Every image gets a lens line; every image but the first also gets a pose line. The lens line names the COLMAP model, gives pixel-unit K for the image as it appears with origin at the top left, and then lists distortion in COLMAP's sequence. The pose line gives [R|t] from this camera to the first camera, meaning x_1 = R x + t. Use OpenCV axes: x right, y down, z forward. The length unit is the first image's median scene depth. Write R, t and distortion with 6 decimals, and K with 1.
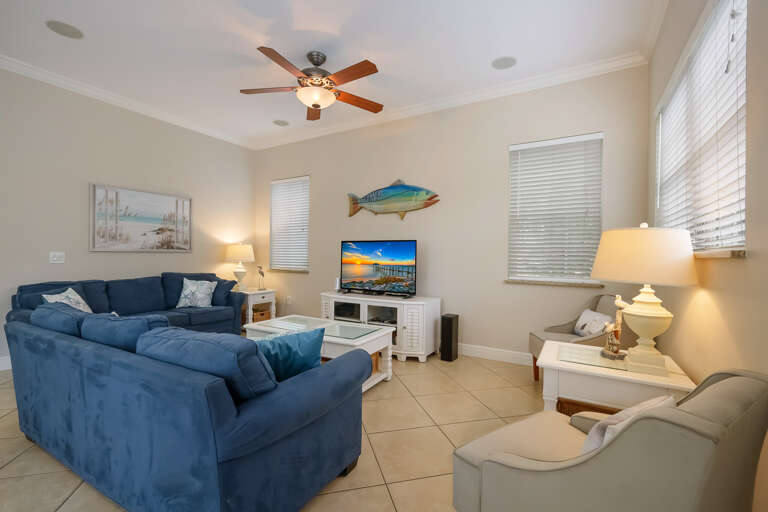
lens RADIAL K [[350.9, 0, 381.0], [0, 350.9, 256.3], [0, 0, 1]] dist [0.000896, 0.000312]
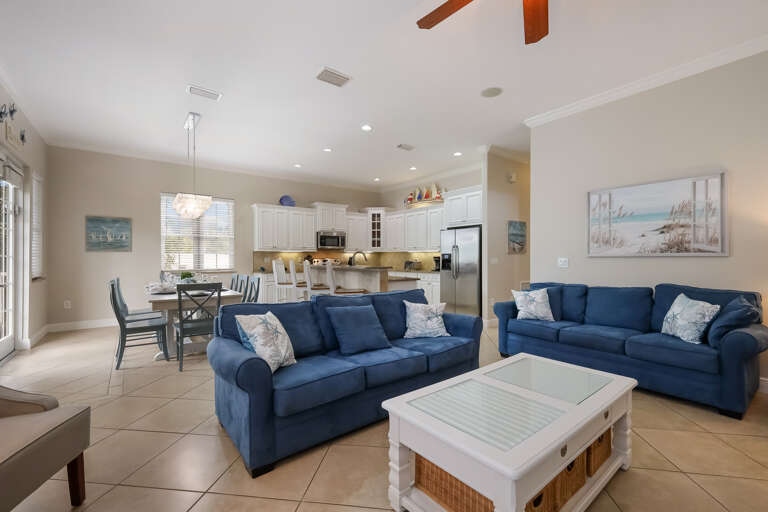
lens RADIAL K [[334.1, 0, 383.9], [0, 334.1, 252.0], [0, 0, 1]] dist [0.010795, -0.000629]
pose [[-0.379602, -0.020357, -0.924926, 0.303337], [-0.000552, 0.999763, -0.021778, -0.006351], [0.925150, -0.007756, -0.379523, 0.776926]]
